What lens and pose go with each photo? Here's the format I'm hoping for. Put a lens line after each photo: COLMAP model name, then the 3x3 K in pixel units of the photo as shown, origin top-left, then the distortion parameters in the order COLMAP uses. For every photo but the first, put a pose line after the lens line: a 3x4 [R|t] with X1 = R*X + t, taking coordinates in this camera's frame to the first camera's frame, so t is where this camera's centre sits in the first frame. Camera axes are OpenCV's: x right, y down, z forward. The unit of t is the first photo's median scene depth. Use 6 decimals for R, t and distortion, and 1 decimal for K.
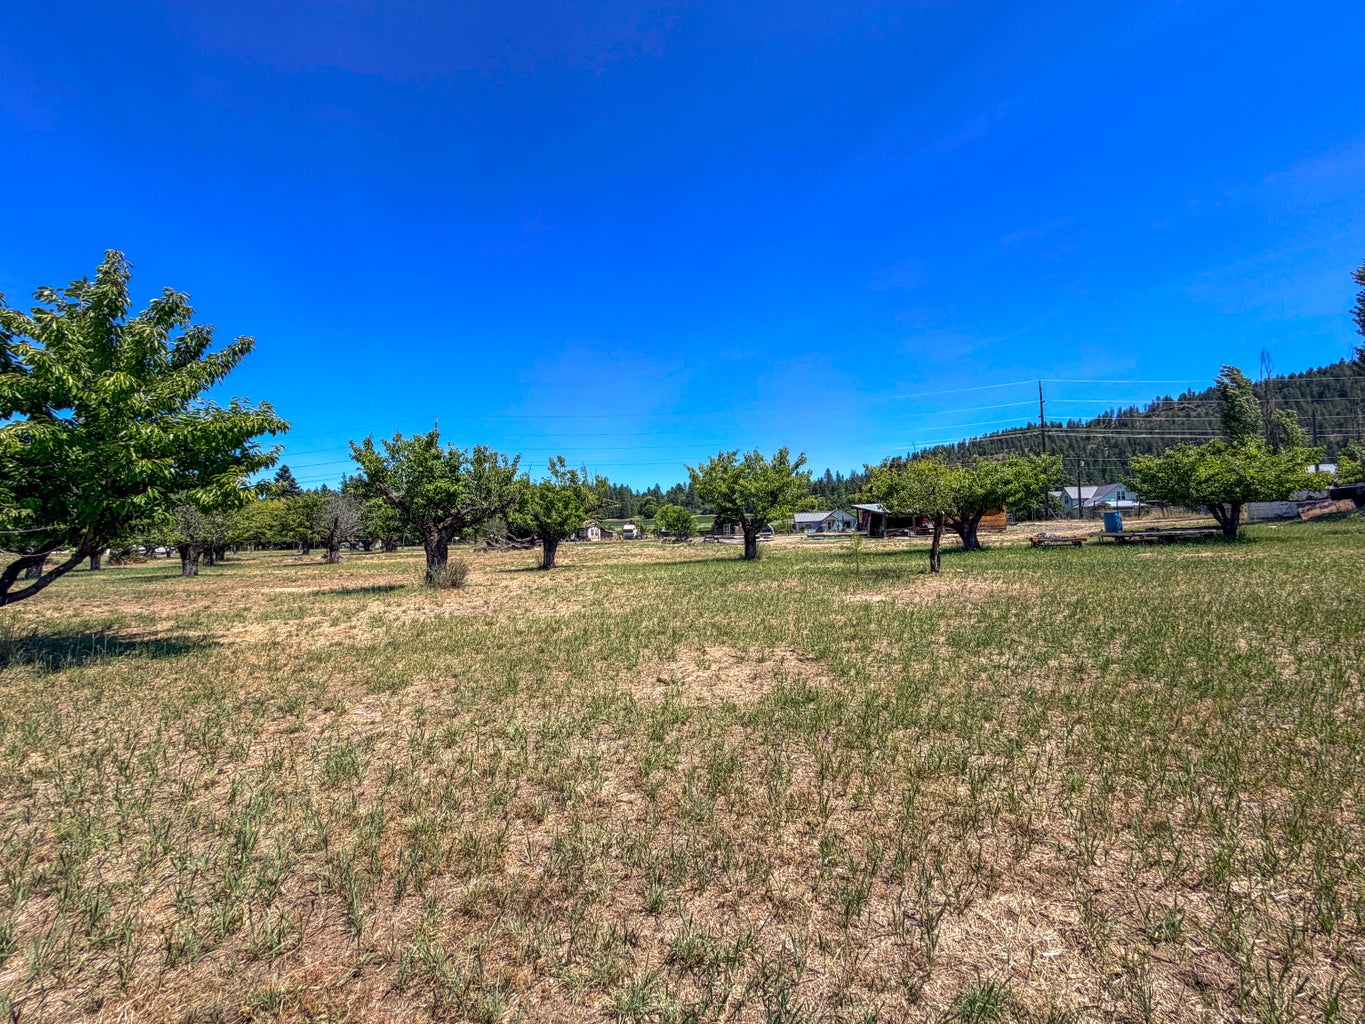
lens RADIAL K [[548.5, 0, 676.4], [0, 548.5, 514.8], [0, 0, 1]] dist [0.001880, 0.000095]
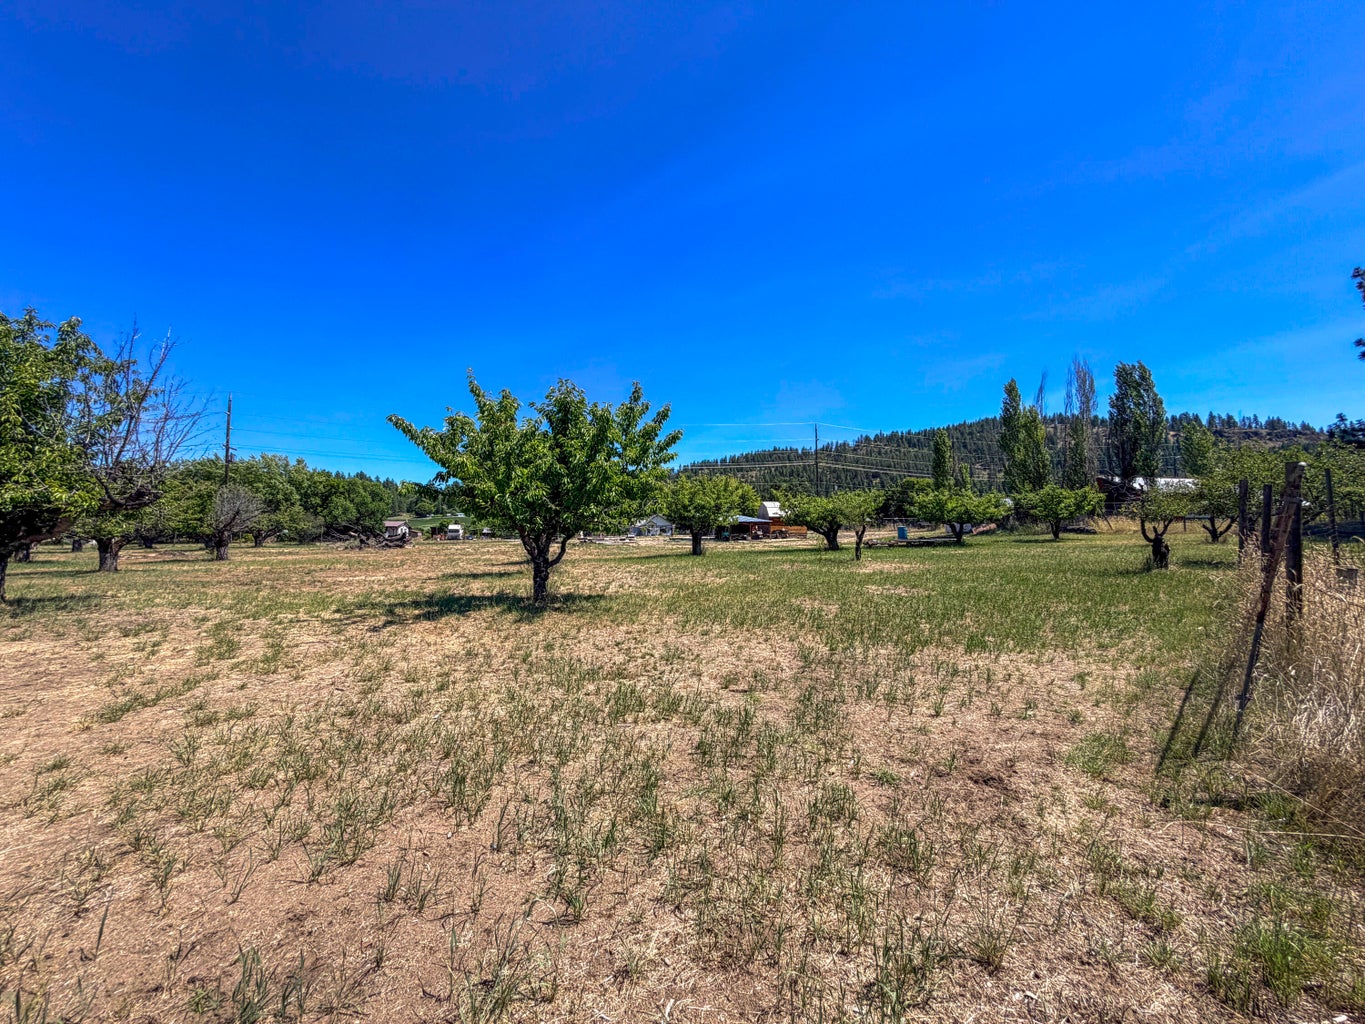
lens RADIAL K [[548.5, 0, 684.1], [0, 548.5, 519.7], [0, 0, 1]] dist [0.001880, 0.000095]
pose [[0.915012, 0.029868, 0.402319, -0.378345], [-0.031110, 0.999510, -0.003448, 0.000298], [-0.402224, -0.009361, 0.915493, -0.192865]]
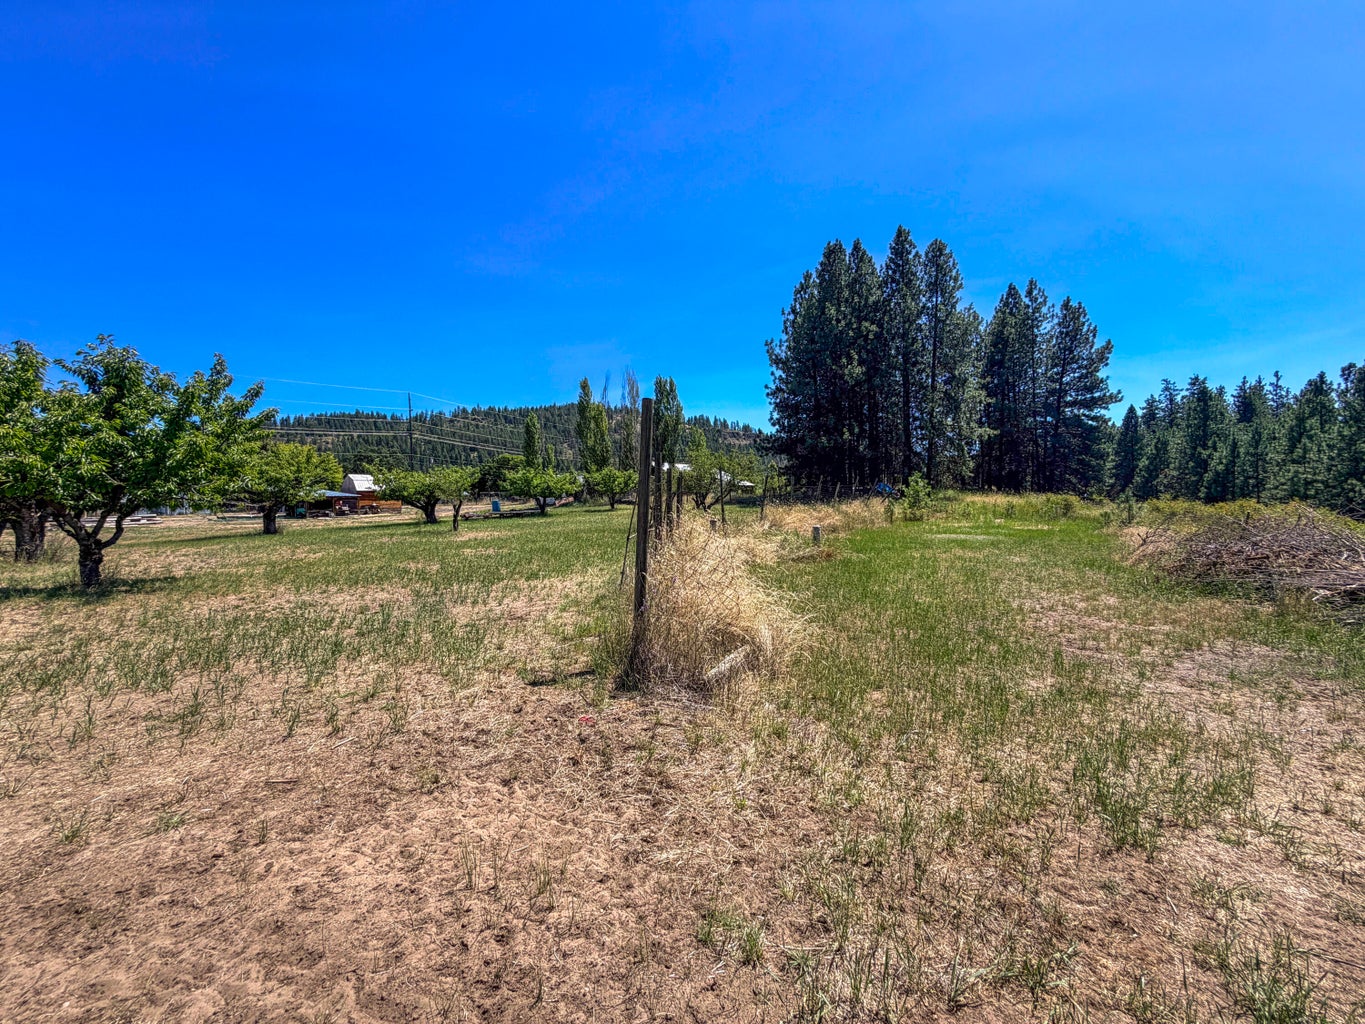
lens RADIAL K [[548.5, 0, 674.3], [0, 548.5, 505.8], [0, 0, 1]] dist [0.001880, 0.000095]
pose [[0.453043, 0.009770, 0.891435, -0.464043], [-0.022020, 0.999758, 0.000234, -0.000205], [-0.891217, -0.019735, 0.453148, -0.291505]]
